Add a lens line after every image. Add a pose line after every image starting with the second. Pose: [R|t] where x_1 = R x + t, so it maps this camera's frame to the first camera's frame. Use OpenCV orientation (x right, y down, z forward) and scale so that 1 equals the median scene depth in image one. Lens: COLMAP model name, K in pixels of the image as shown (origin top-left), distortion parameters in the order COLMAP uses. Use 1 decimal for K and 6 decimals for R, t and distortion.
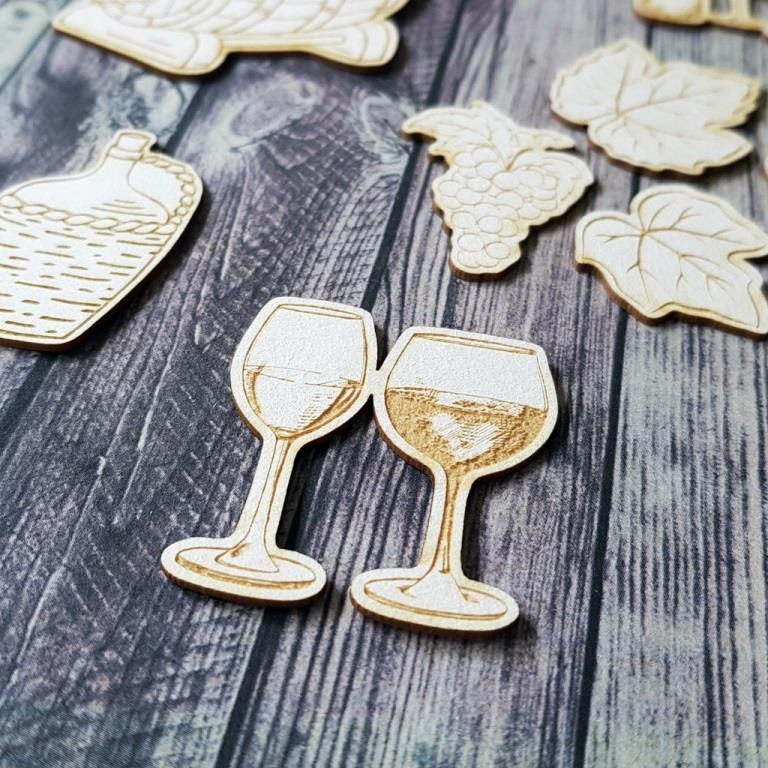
lens RADIAL K [[1120.1, 0, 369.1], [0, 1120.1, 383.4], [0, 0, 1]] dist [-0.023135, -0.070236]
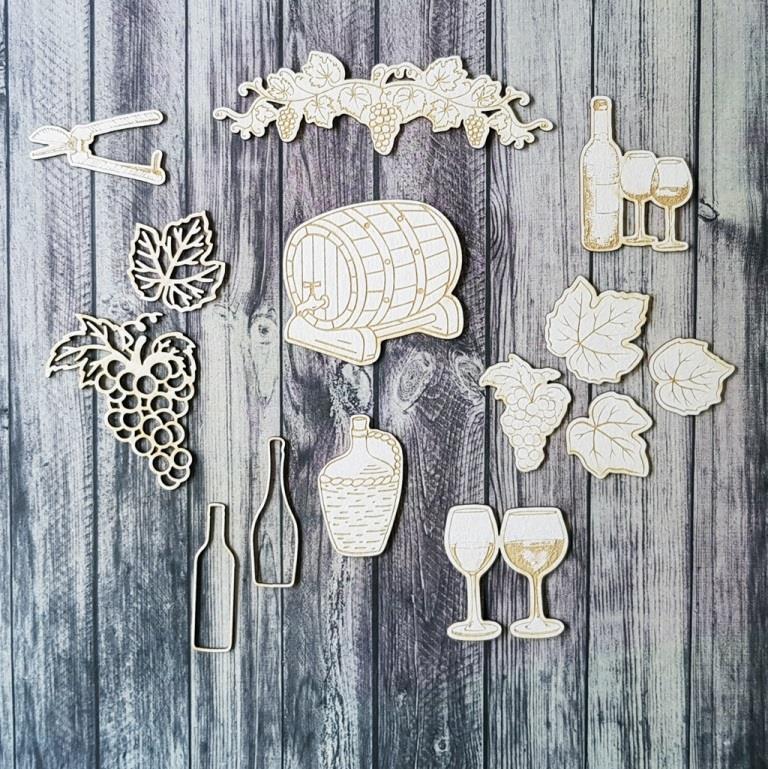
lens RADIAL K [[1222.3, 0, 382.7], [0, 1222.3, 358.3], [0, 0, 1]] dist [-0.020524, -0.051314]
pose [[0.975862, -0.210067, -0.059714, -0.000348], [0.193019, 0.701710, 0.685819, -2.513879], [-0.102166, -0.680790, 0.725319, -0.836171]]
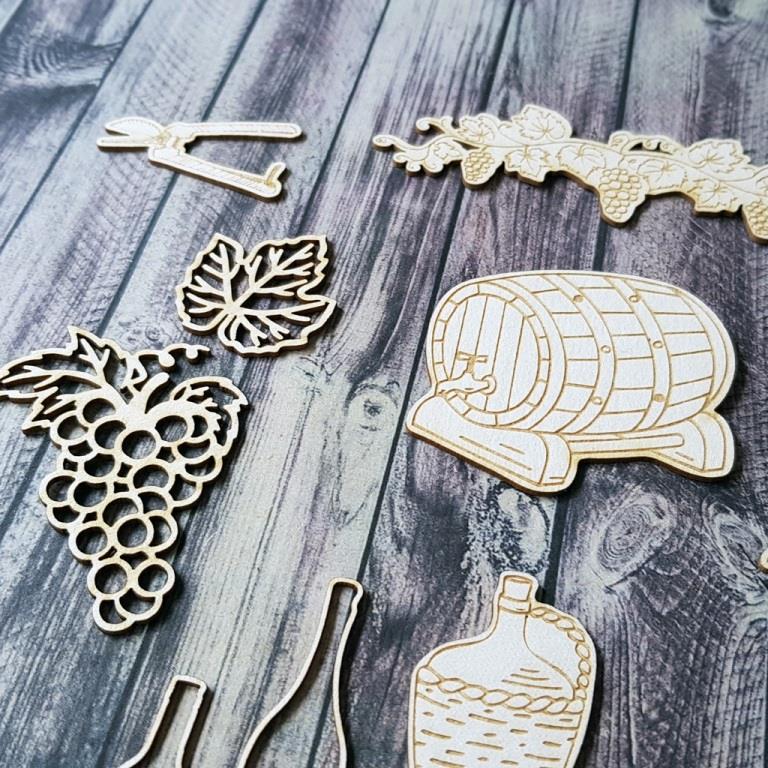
lens RADIAL K [[1098.2, 0, 387.9], [0, 1098.2, 383.9], [0, 0, 1]] dist [-0.016199, -0.061415]
pose [[0.999472, -0.015235, -0.028715, -0.397674], [0.017551, 0.996459, 0.082225, -0.658960], [0.027360, -0.082686, 0.996200, -0.066673]]
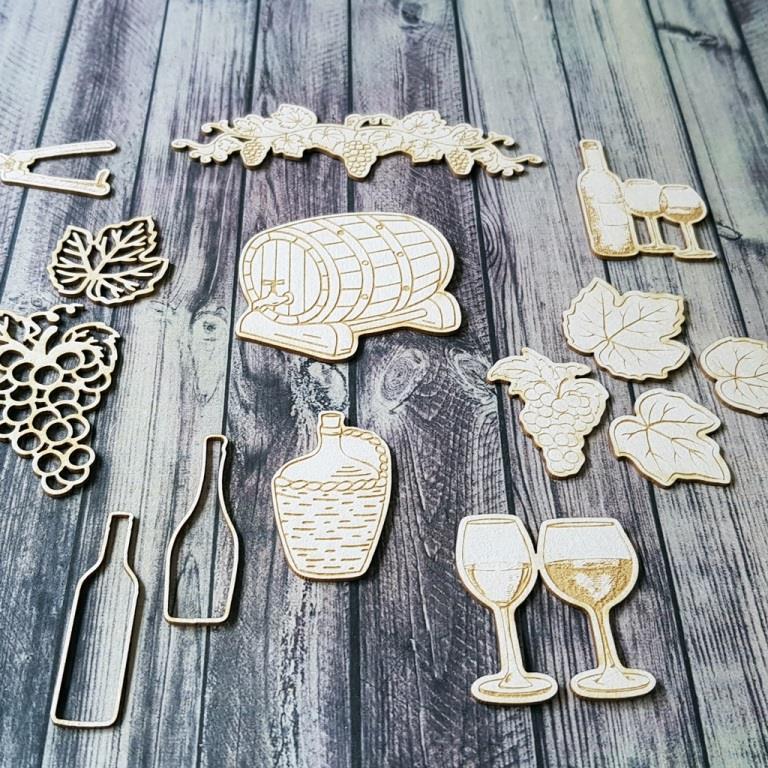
lens RADIAL K [[1116.1, 0, 363.3], [0, 1116.1, 383.6], [0, 0, 1]] dist [-0.015641, -0.019073]
pose [[0.973890, -0.180096, 0.138217, -0.495131], [0.171799, 0.982651, 0.069878, -0.486338], [-0.148404, -0.044308, 0.987934, -0.765325]]
